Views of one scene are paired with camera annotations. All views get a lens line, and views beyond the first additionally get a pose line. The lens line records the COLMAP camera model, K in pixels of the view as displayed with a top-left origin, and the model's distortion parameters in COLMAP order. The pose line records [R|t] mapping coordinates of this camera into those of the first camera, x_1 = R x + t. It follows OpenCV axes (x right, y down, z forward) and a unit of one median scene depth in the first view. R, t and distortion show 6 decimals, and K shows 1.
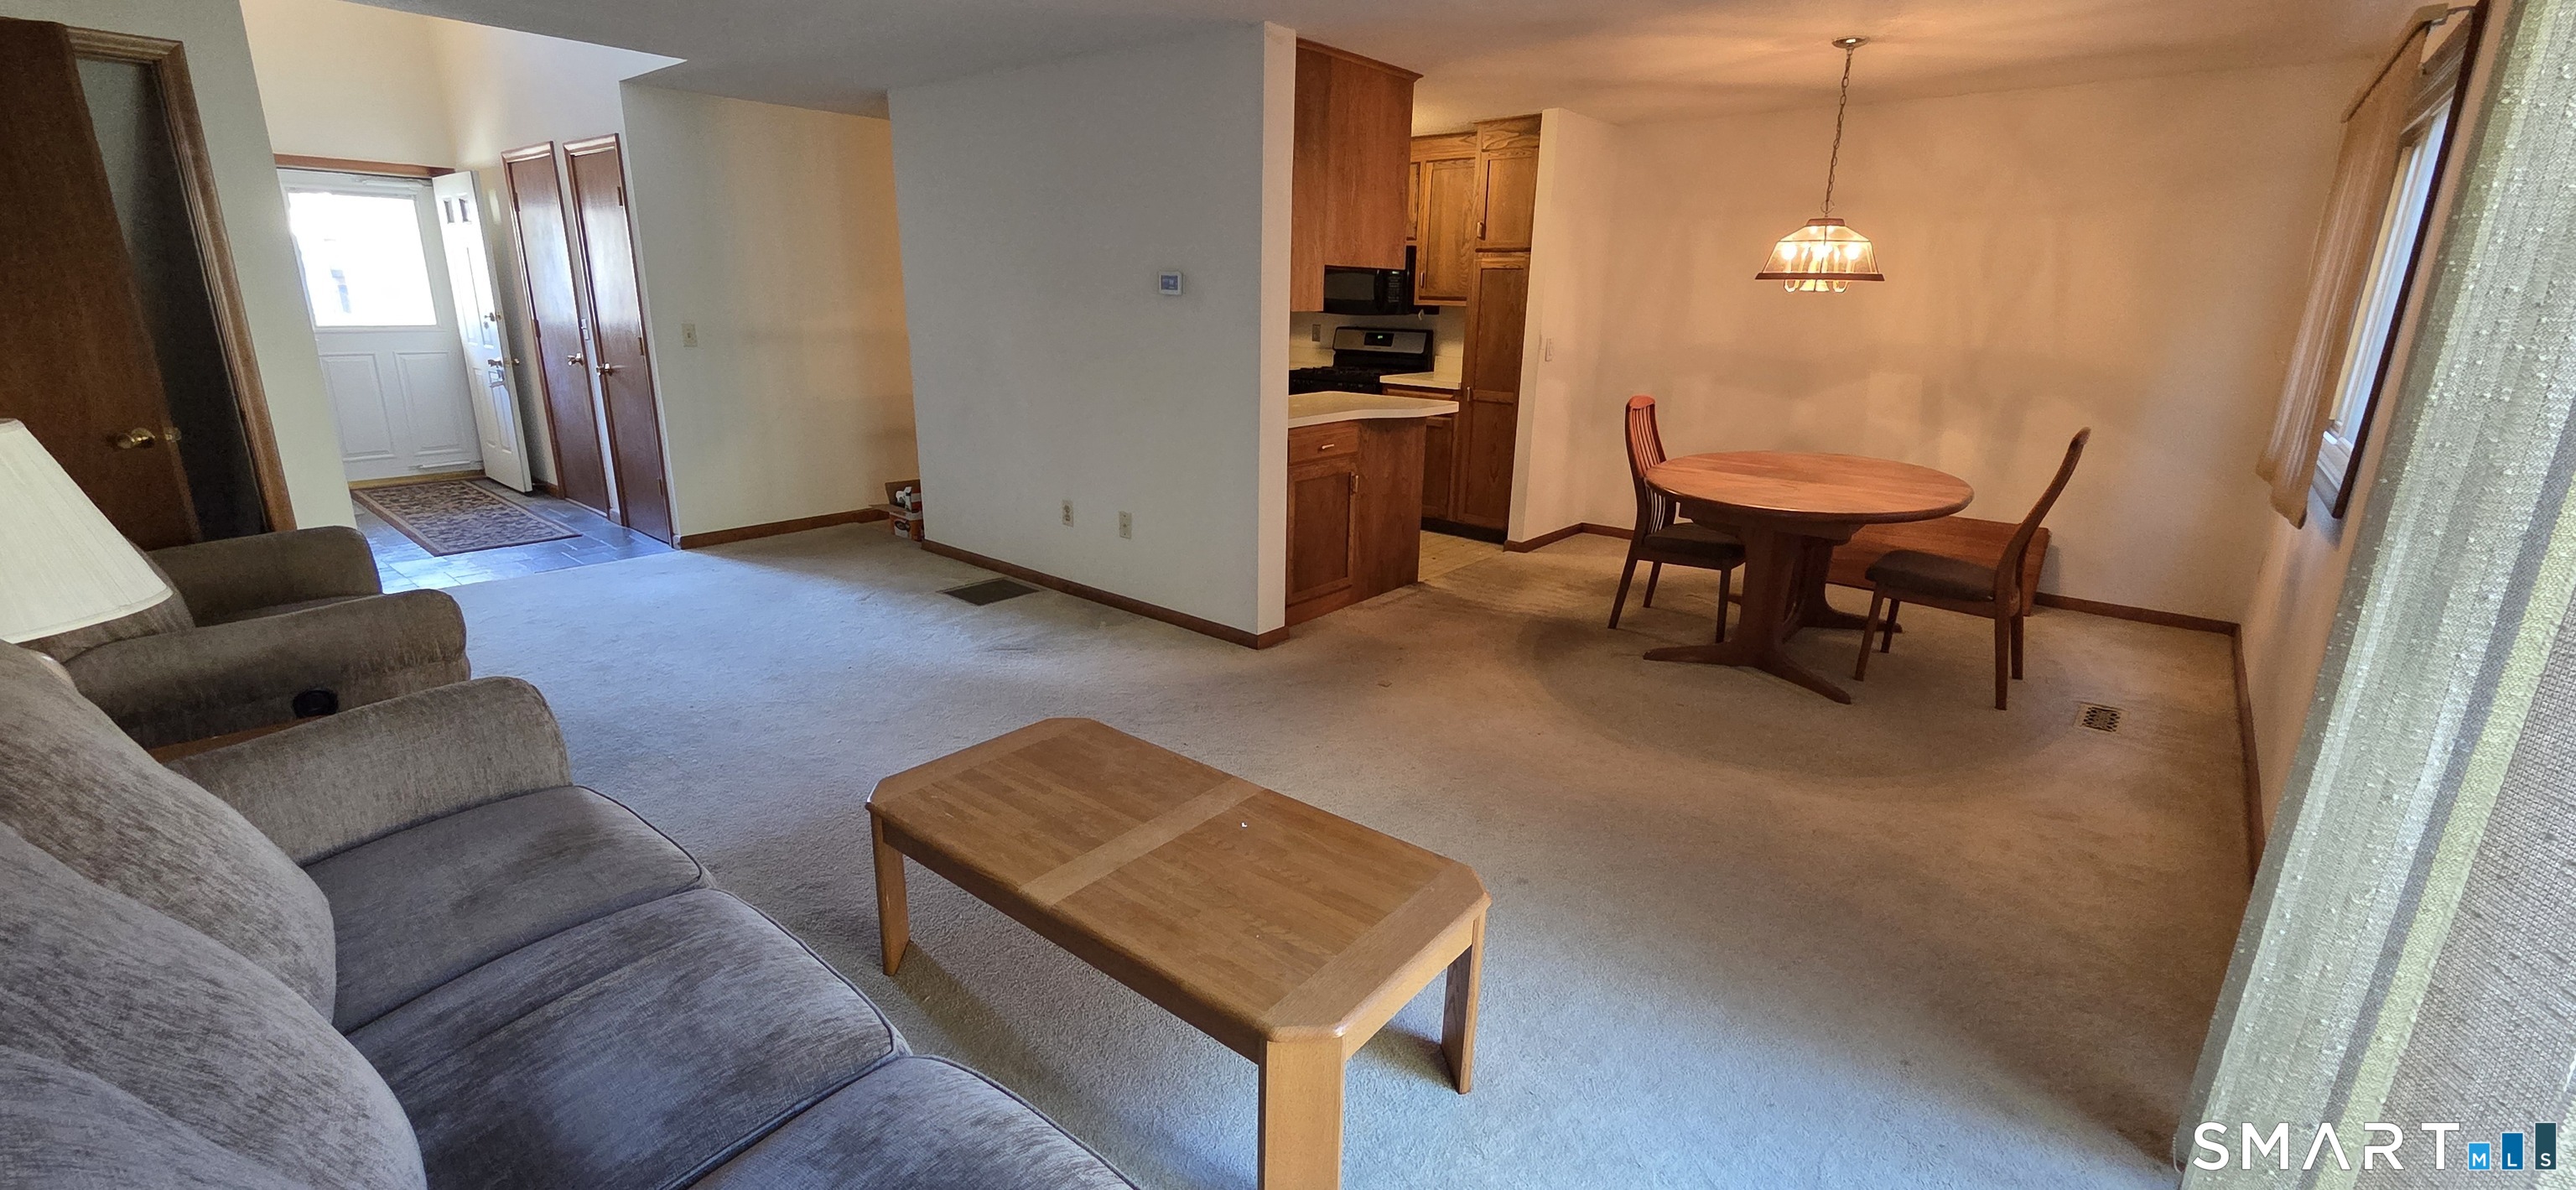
lens RADIAL K [[1055.8, 0, 1264.2], [0, 1055.8, 584.7], [0, 0, 1]] dist [0.000788, 0.000480]
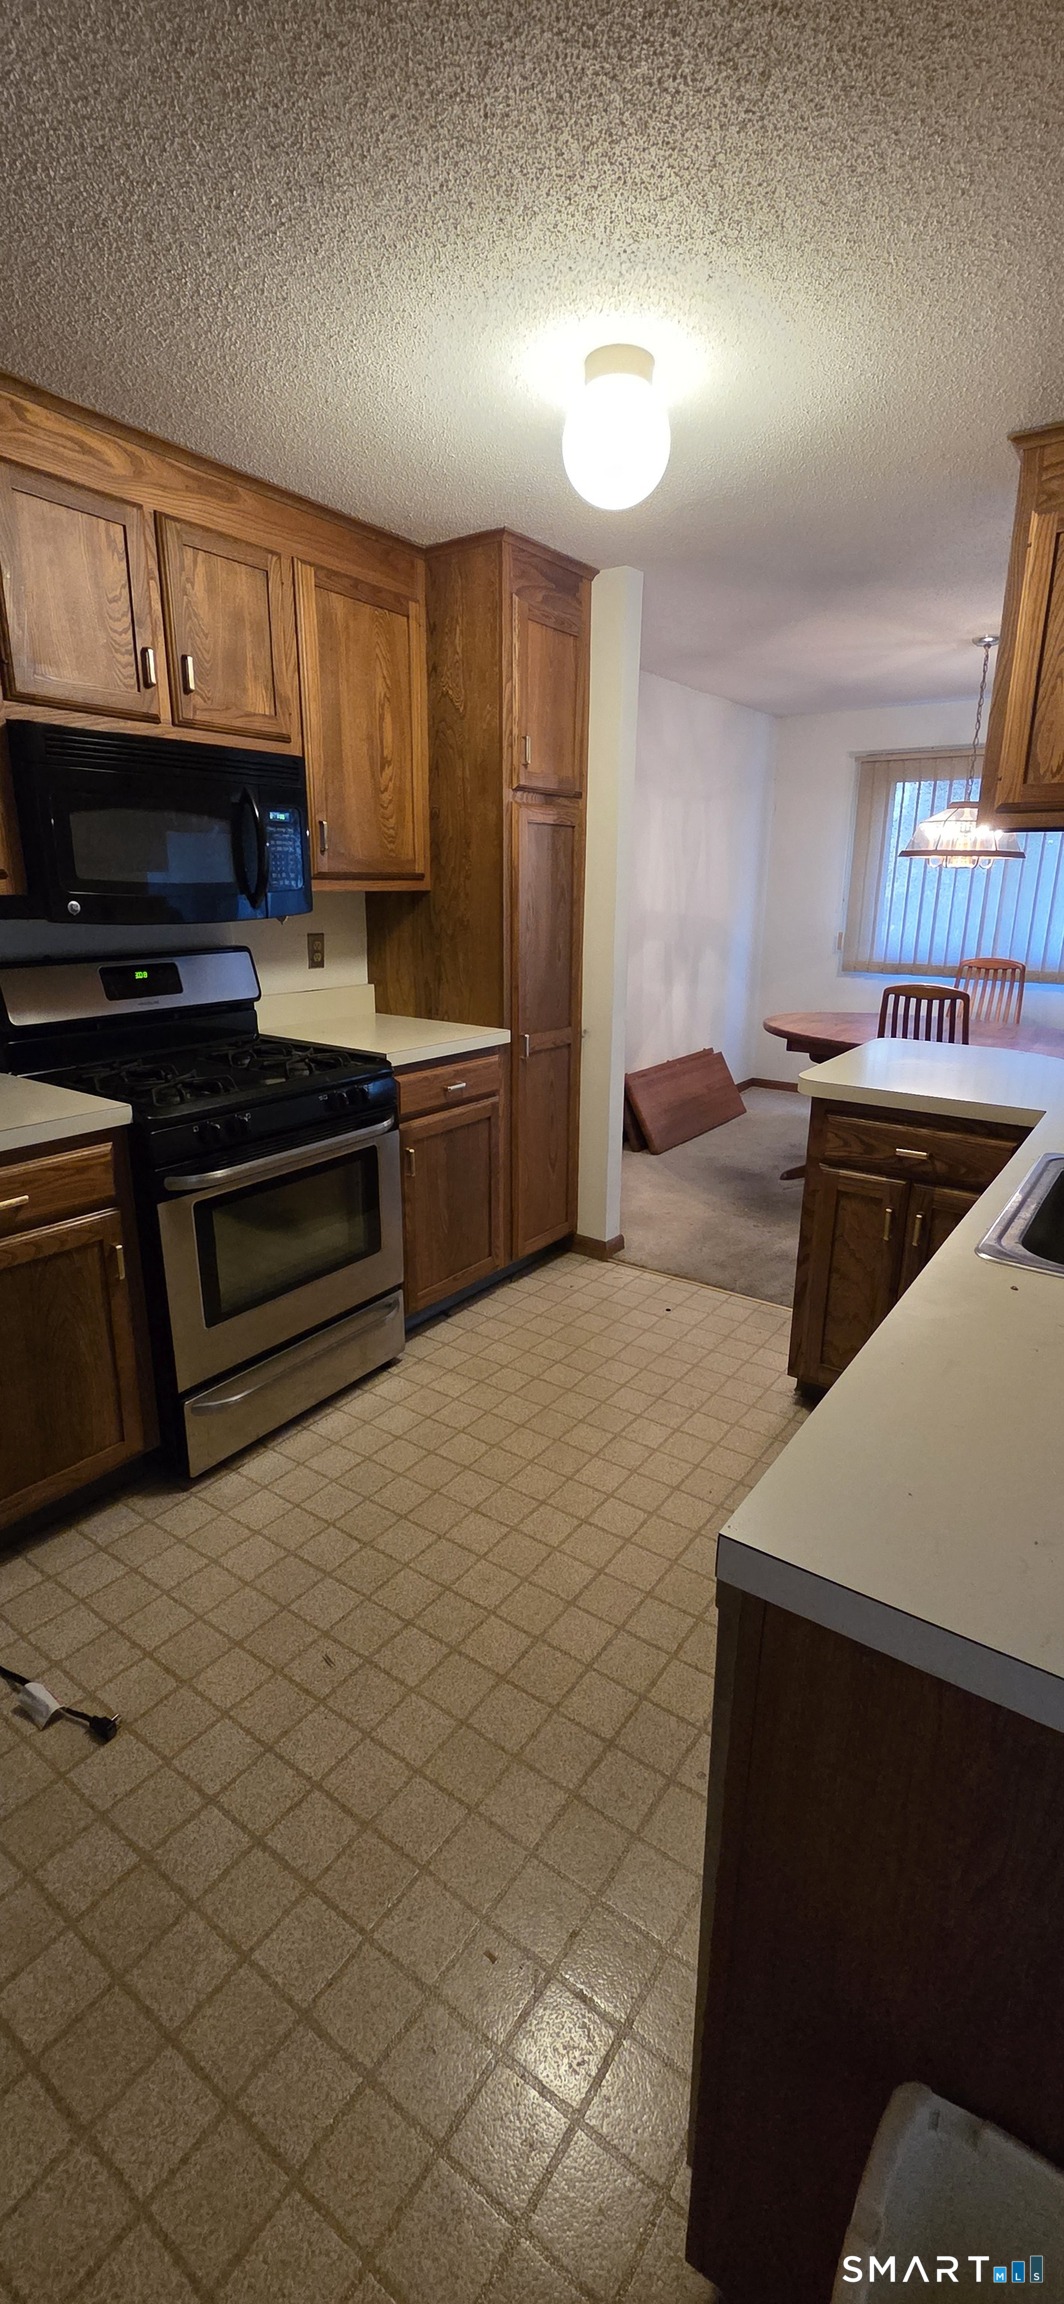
lens RADIAL K [[944.2, 0, 531.0], [0, 944.2, 1142.8], [0, 0, 1]] dist [0.000788, 0.000480]
pose [[-0.077102, -0.292041, 0.953293, -0.387251], [0.254629, 0.918664, 0.302026, -0.364094], [-0.963960, 0.266023, 0.003531, 1.289405]]
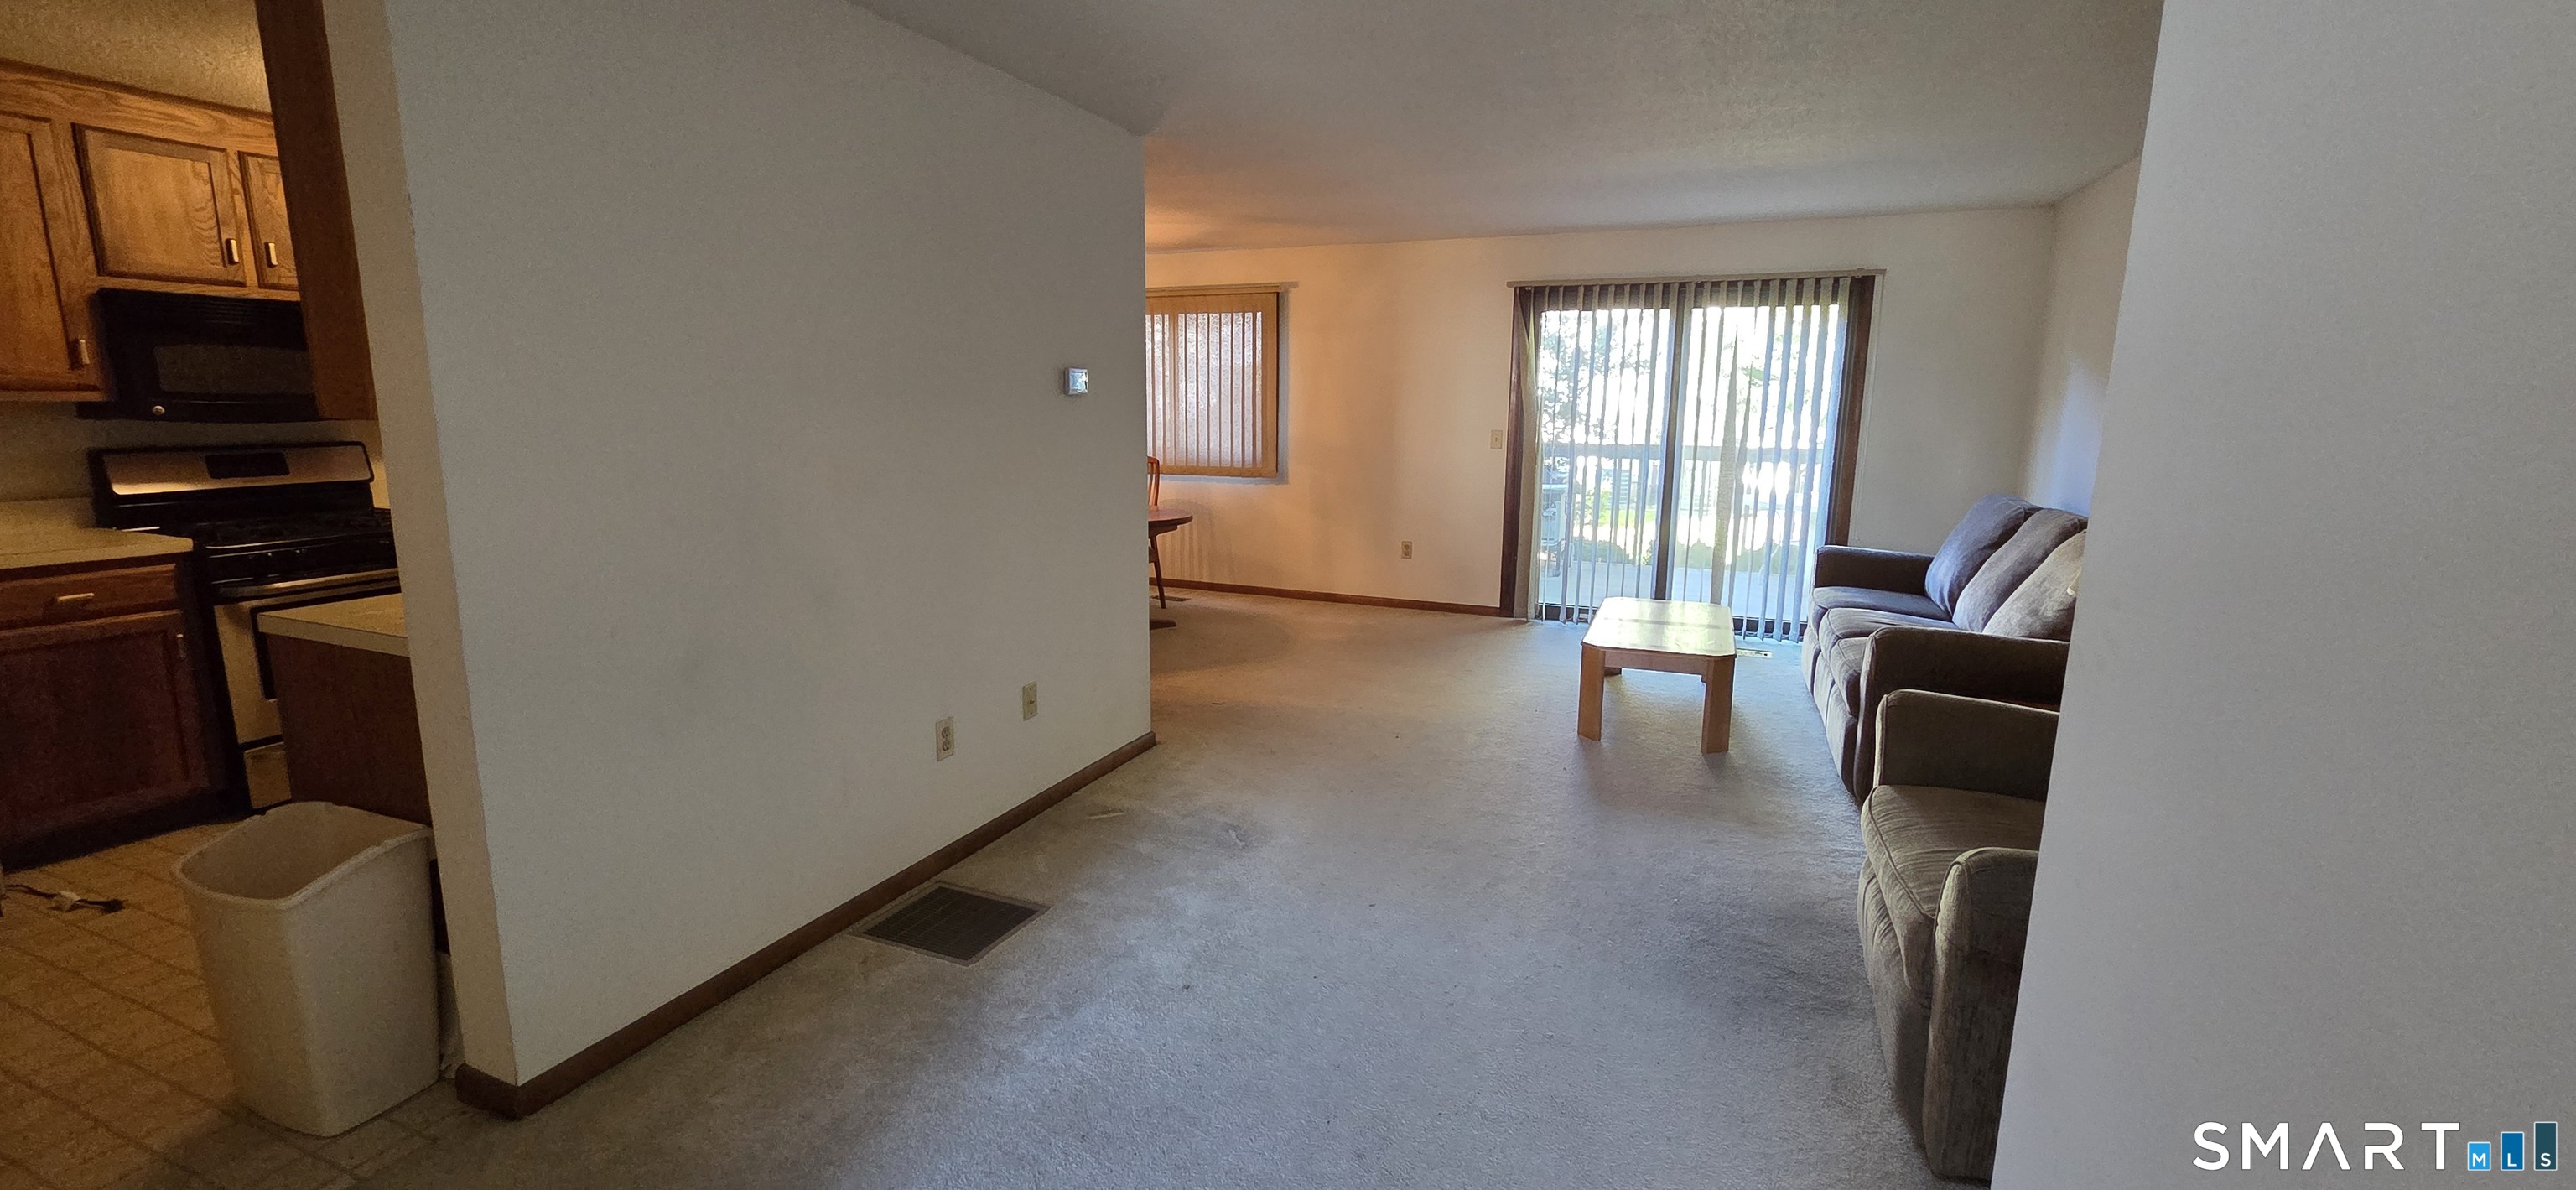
lens RADIAL K [[1055.8, 0, 1264.2], [0, 1055.8, 584.7], [0, 0, 1]] dist [0.000788, 0.000480]
pose [[-0.278949, -0.188807, 0.941562, -0.836832], [0.243189, 0.934632, 0.259465, -0.277649], [-0.929003, 0.301355, -0.214799, 0.953633]]
